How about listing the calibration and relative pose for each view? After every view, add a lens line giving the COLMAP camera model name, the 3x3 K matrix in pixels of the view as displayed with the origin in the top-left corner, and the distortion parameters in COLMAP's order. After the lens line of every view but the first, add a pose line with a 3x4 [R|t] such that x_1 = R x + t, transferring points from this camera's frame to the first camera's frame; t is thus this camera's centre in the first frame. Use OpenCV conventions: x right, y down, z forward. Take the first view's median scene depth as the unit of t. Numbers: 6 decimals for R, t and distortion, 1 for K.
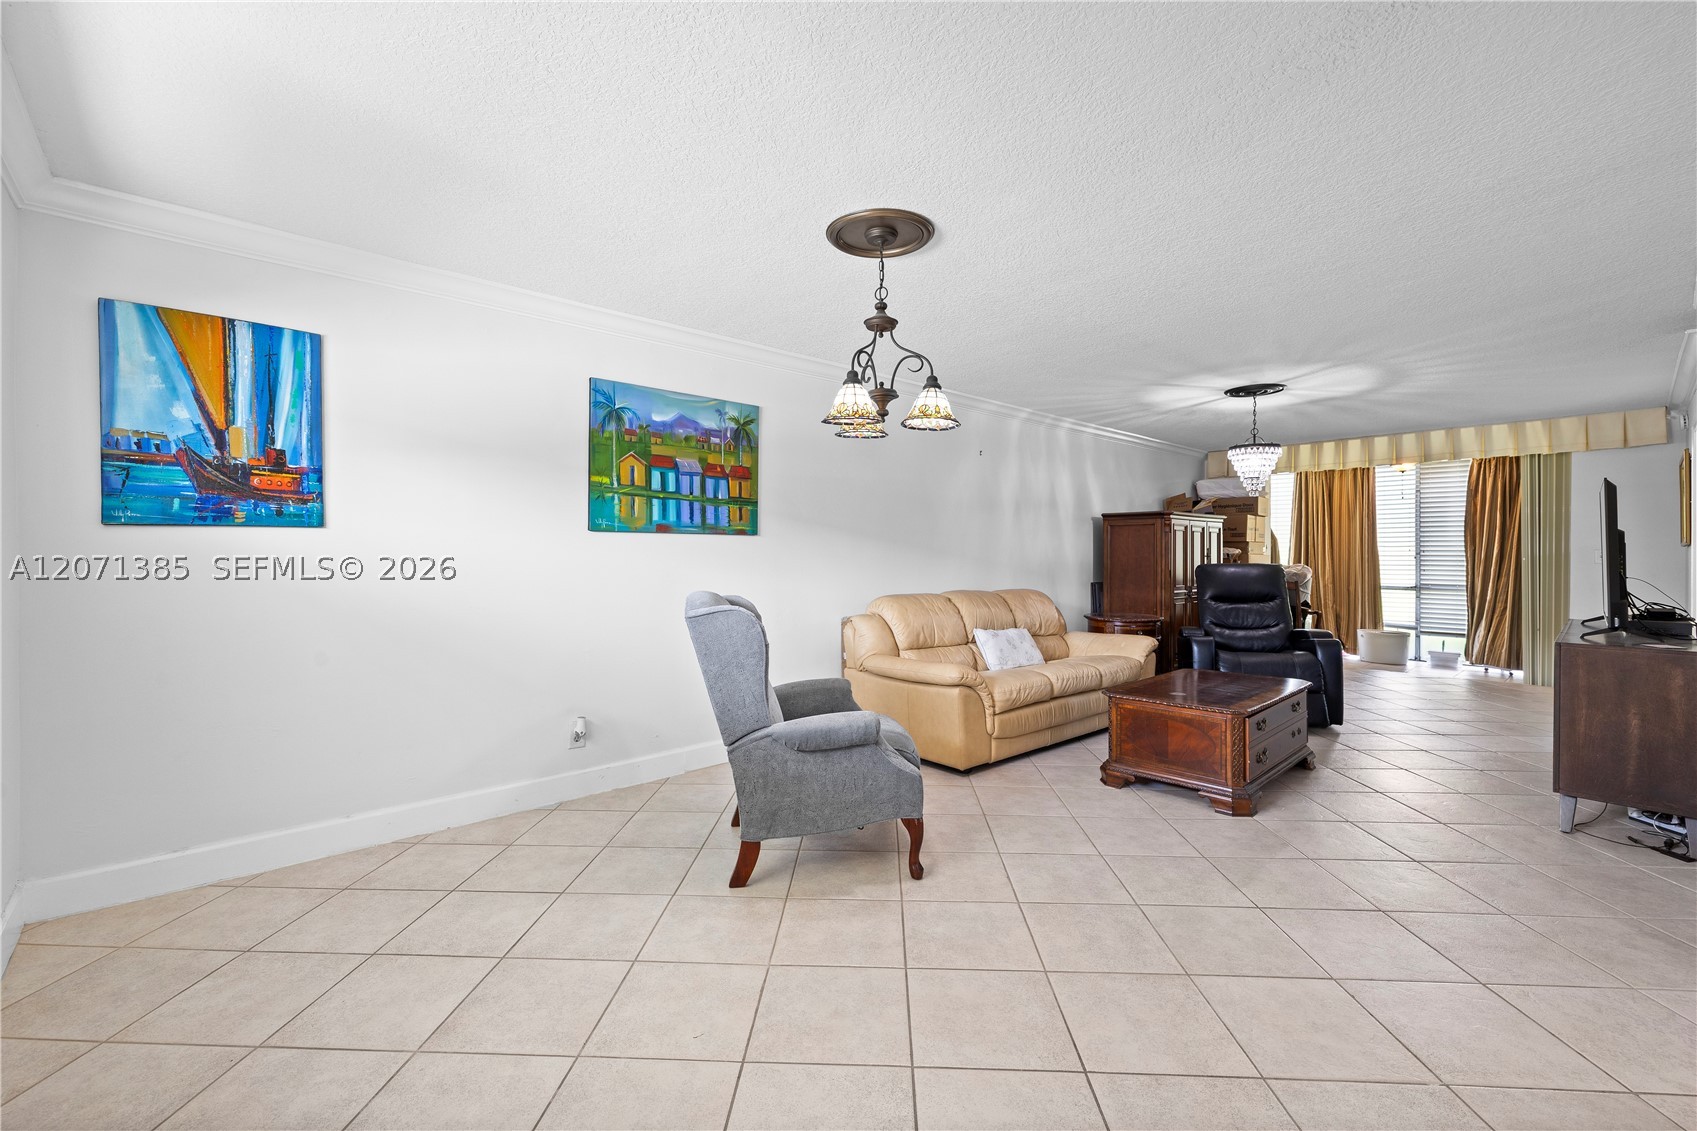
lens RADIAL K [[710.4, 0, 844.3], [0, 710.4, 557.5], [0, 0, 1]] dist [-0.000747, 0.000042]
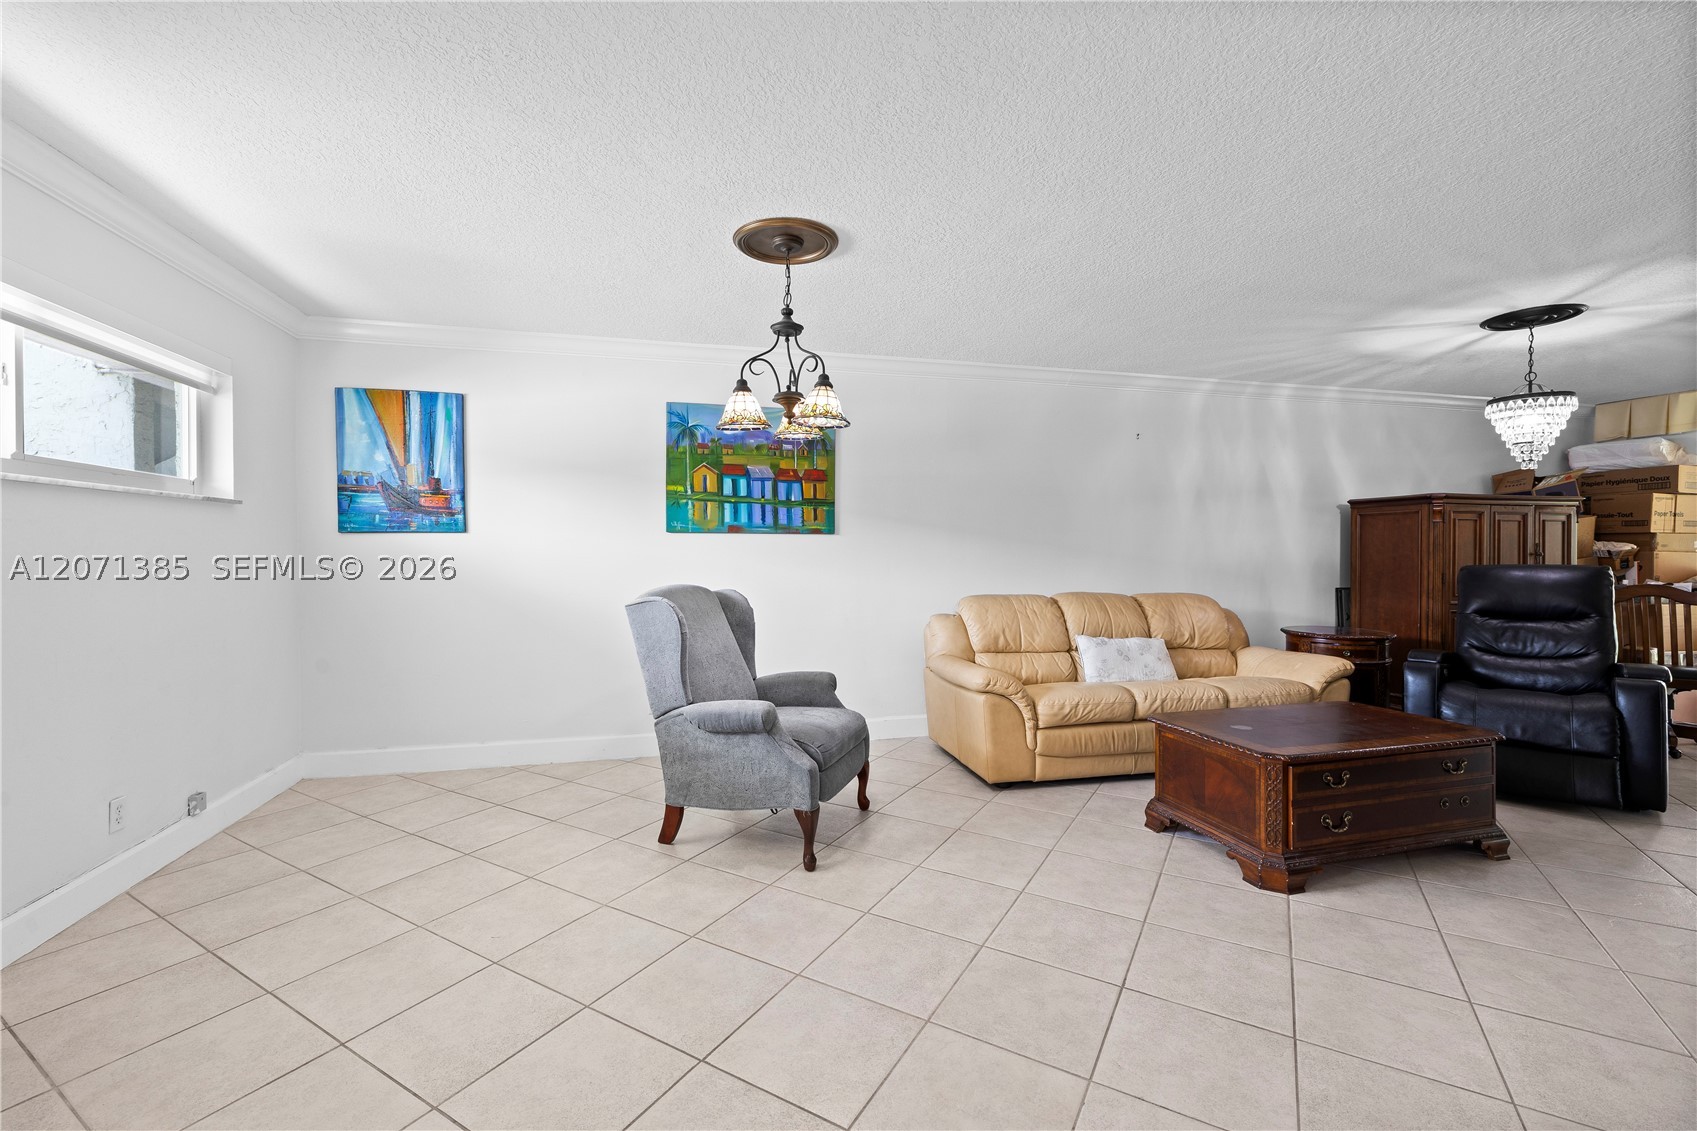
lens RADIAL K [[709.2, 0, 840.9], [0, 709.2, 561.9], [0, 0, 1]] dist [0.002840, 0.000131]
pose [[0.884439, 0.006541, -0.466610, 0.444459], [-0.002132, 0.999948, 0.009976, -0.000575], [0.466651, -0.007828, 0.884407, 0.089095]]
